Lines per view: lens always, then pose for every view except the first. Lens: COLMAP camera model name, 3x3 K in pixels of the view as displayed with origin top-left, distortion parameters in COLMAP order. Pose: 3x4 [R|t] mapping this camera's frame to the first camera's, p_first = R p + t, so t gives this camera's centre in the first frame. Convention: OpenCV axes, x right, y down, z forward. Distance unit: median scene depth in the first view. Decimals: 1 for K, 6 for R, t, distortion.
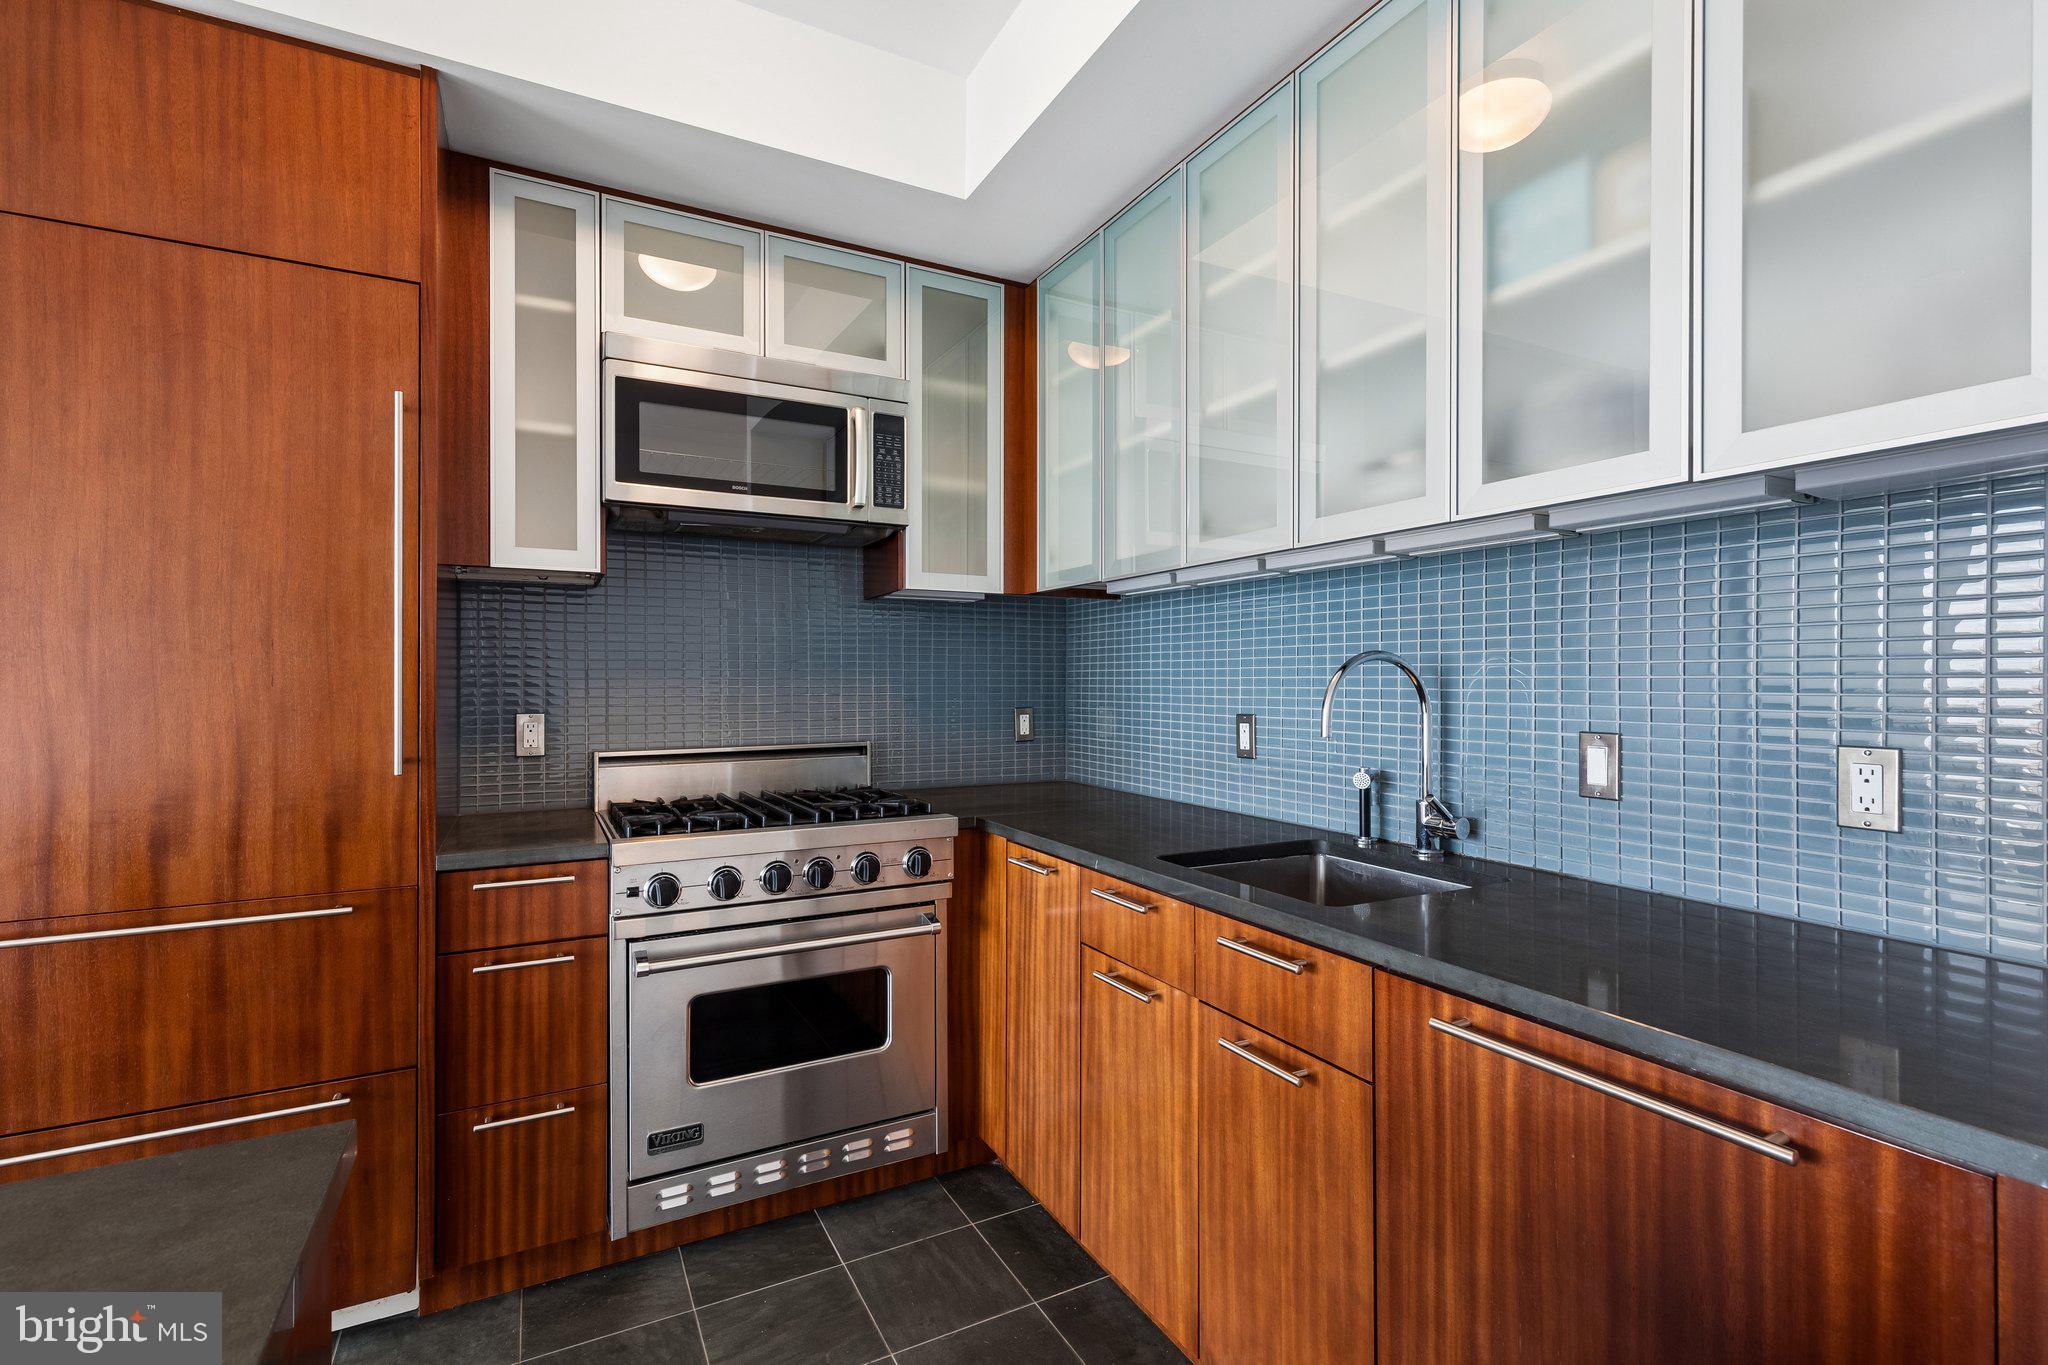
lens RADIAL K [[935.0, 0, 1026.5], [0, 935.0, 680.5], [0, 0, 1]] dist [0.010008, -0.001987]
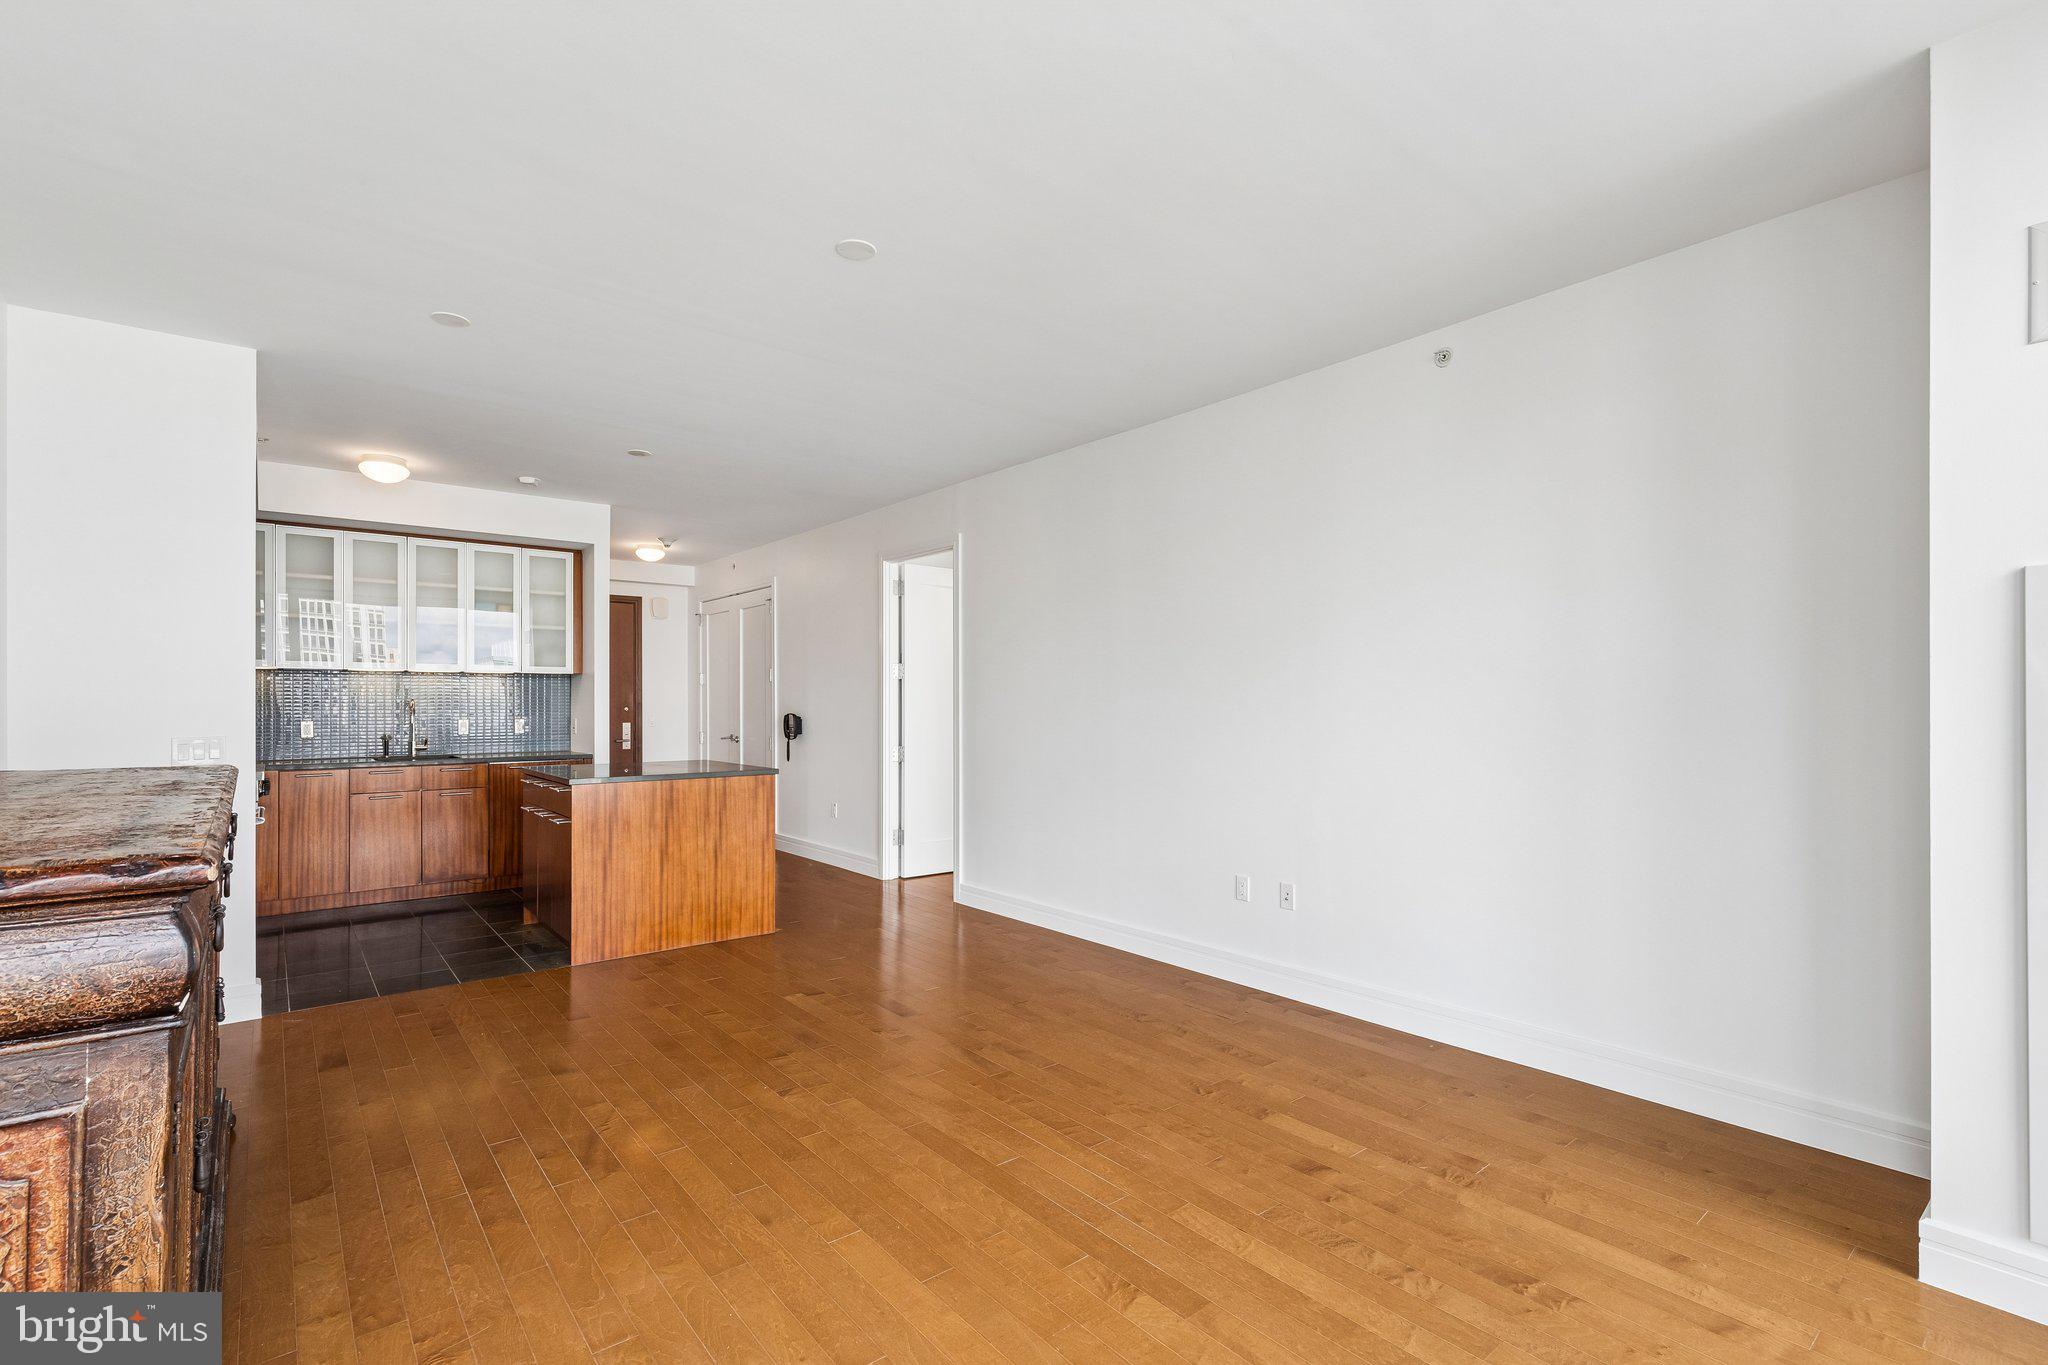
lens RADIAL K [[935.0, 0, 1038.5], [0, 935.0, 698.7], [0, 0, 1]] dist [0.010008, -0.001987]
pose [[-0.202933, 0.004860, 0.979181, -3.538760], [0.001534, 0.999988, -0.004645, -0.011264], [-0.979191, 0.000560, -0.202938, -0.599999]]
